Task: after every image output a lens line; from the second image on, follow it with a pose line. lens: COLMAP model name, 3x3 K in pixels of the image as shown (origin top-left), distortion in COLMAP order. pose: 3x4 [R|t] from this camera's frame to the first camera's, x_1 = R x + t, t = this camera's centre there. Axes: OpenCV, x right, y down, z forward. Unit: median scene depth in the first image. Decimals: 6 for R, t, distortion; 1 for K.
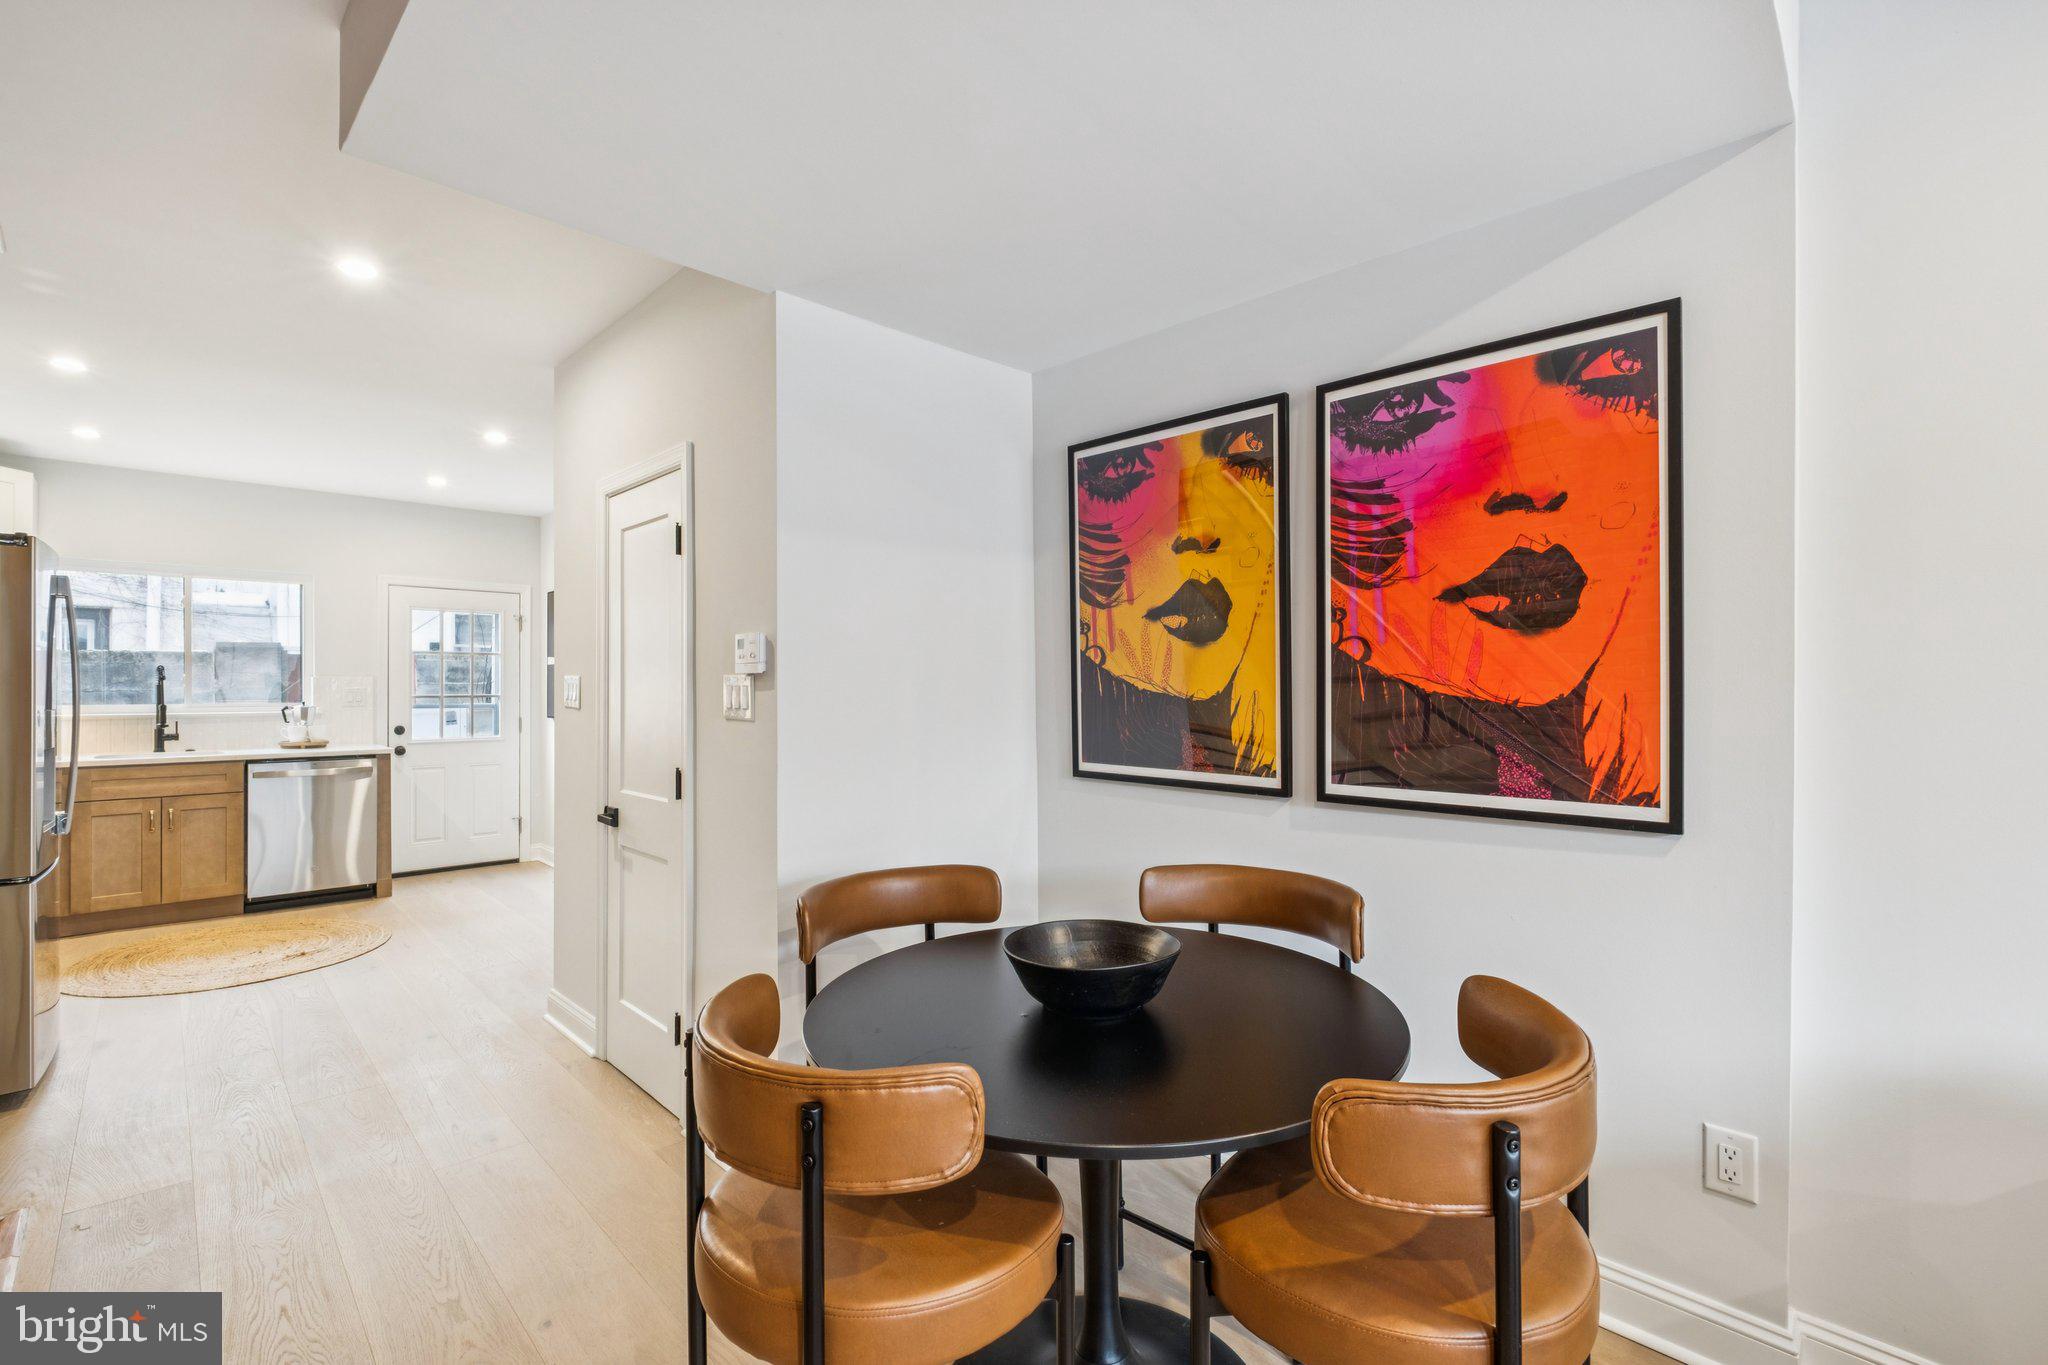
lens RADIAL K [[910.8, 0, 1018.1], [0, 910.8, 686.5], [0, 0, 1]] dist [0.000209, -0.000032]
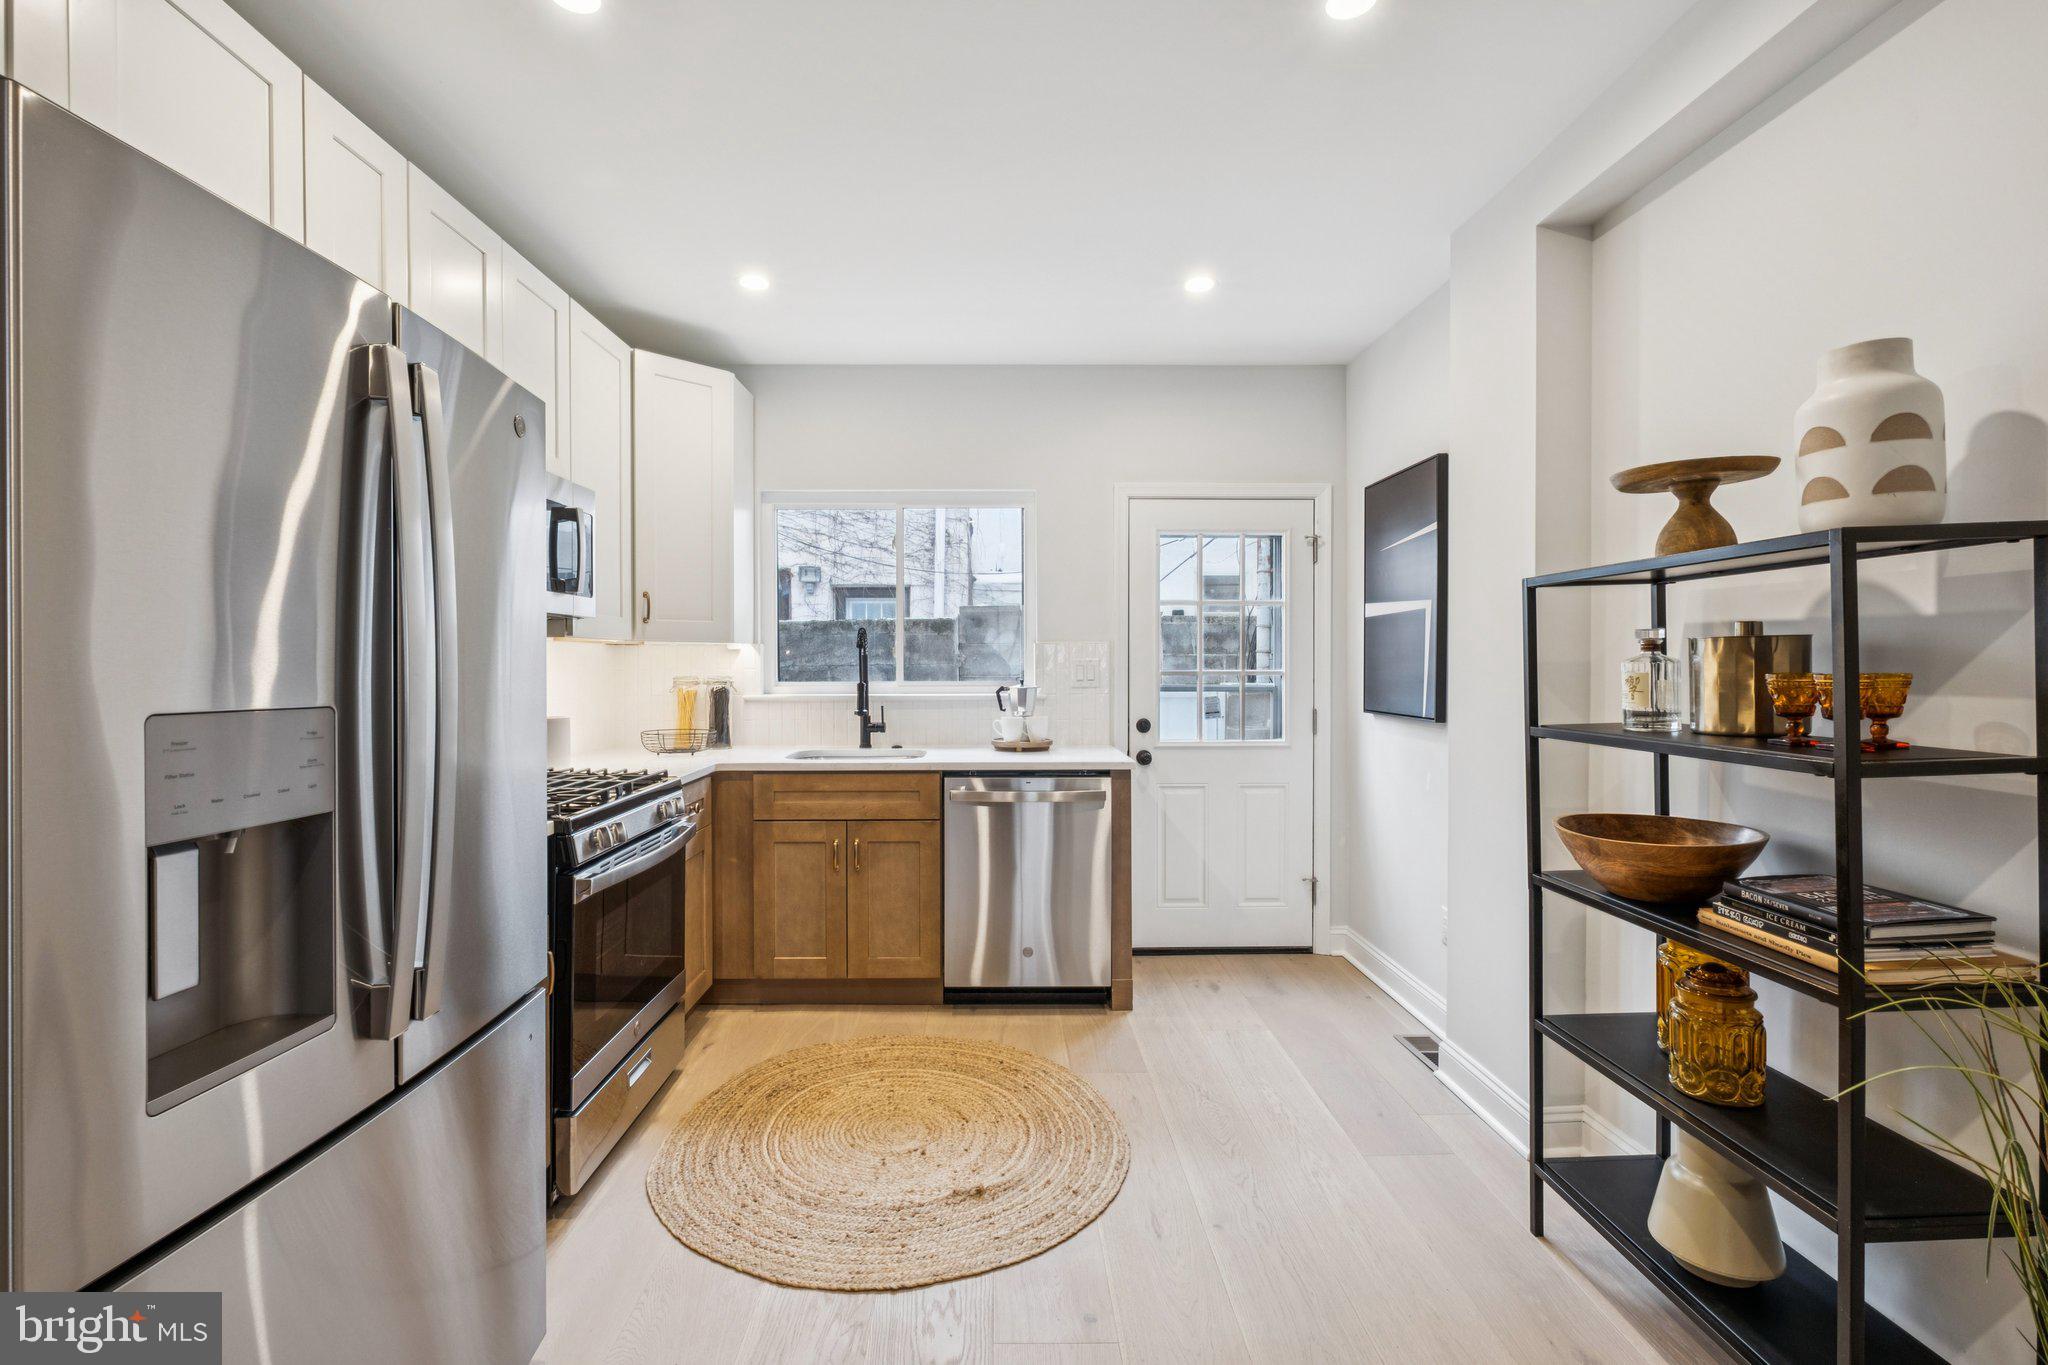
lens RADIAL K [[915.5, 0, 994.6], [0, 915.5, 677.3], [0, 0, 1]] dist [-0.000726, -0.000035]
pose [[0.727556, 0.008009, -0.686002, -0.361982], [0.001710, 0.999908, 0.013488, 0.006169], [0.686047, -0.010986, 0.727475, 0.530788]]
